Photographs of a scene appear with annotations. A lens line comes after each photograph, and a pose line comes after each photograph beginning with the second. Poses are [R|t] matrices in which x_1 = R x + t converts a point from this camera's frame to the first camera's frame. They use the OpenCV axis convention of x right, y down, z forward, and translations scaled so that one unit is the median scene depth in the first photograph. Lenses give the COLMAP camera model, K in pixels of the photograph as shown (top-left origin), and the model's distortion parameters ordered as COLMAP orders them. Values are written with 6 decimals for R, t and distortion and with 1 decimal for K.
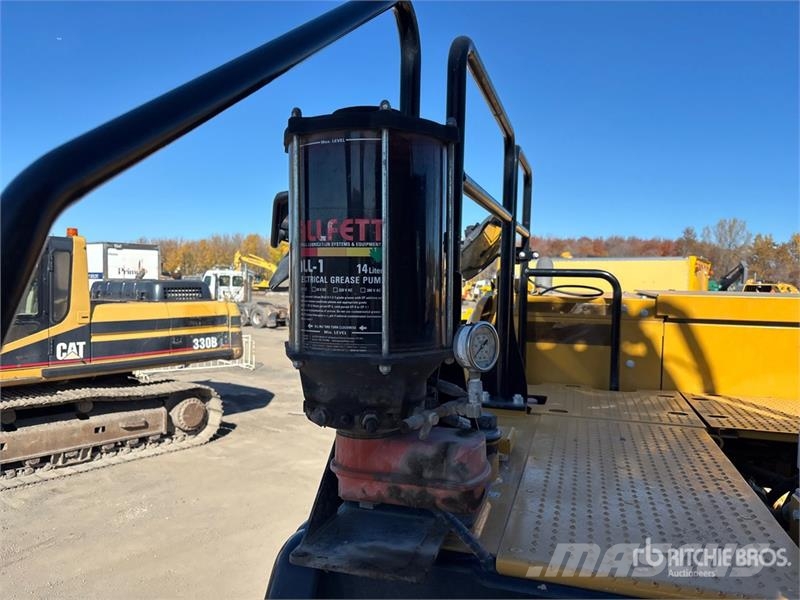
lens RADIAL K [[604.0, 0, 401.8], [0, 604.0, 301.1], [0, 0, 1]] dist [0.063425, -0.079764]
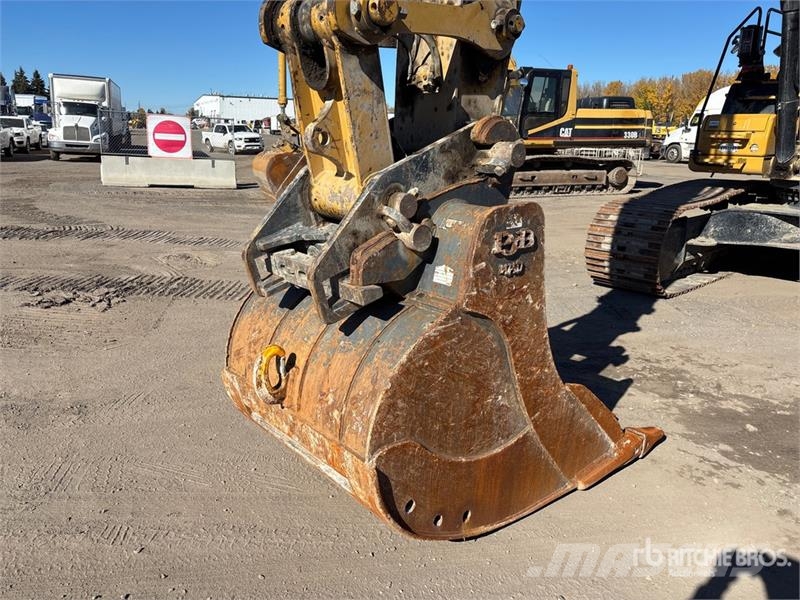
lens RADIAL K [[604.0, 0, 401.8], [0, 604.0, 301.1], [0, 0, 1]] dist [0.063425, -0.079764]
pose [[0.851120, 0.137420, -0.506666, 0.057006], [-0.017199, 0.971912, 0.234714, 0.143064], [0.524689, -0.191056, 0.829577, -0.878906]]
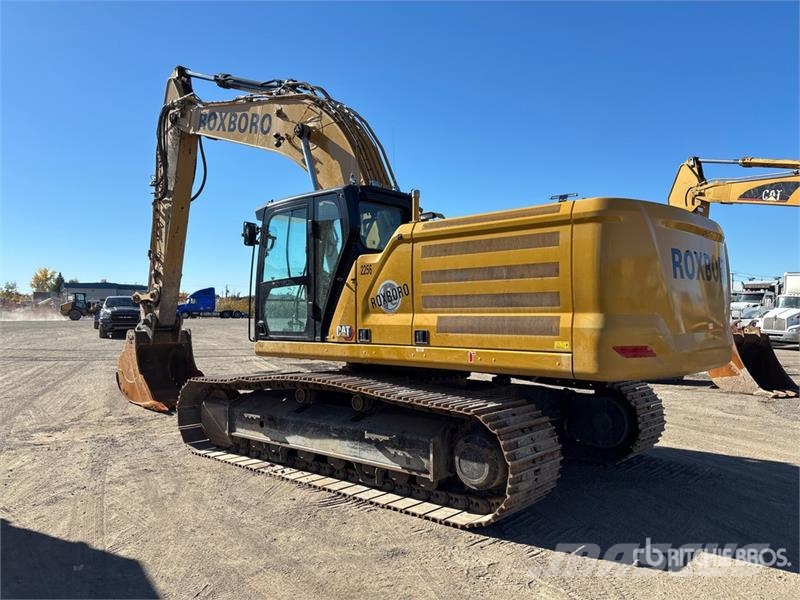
lens RADIAL K [[601.2, 0, 392.5], [0, 601.2, 315.0], [0, 0, 1]] dist [0.030568, -0.000895]
pose [[-0.421603, -0.015969, -0.906640, 0.901372], [-0.040830, 0.999165, 0.001387, 0.105691], [0.905861, 0.037603, -0.421903, 0.407555]]
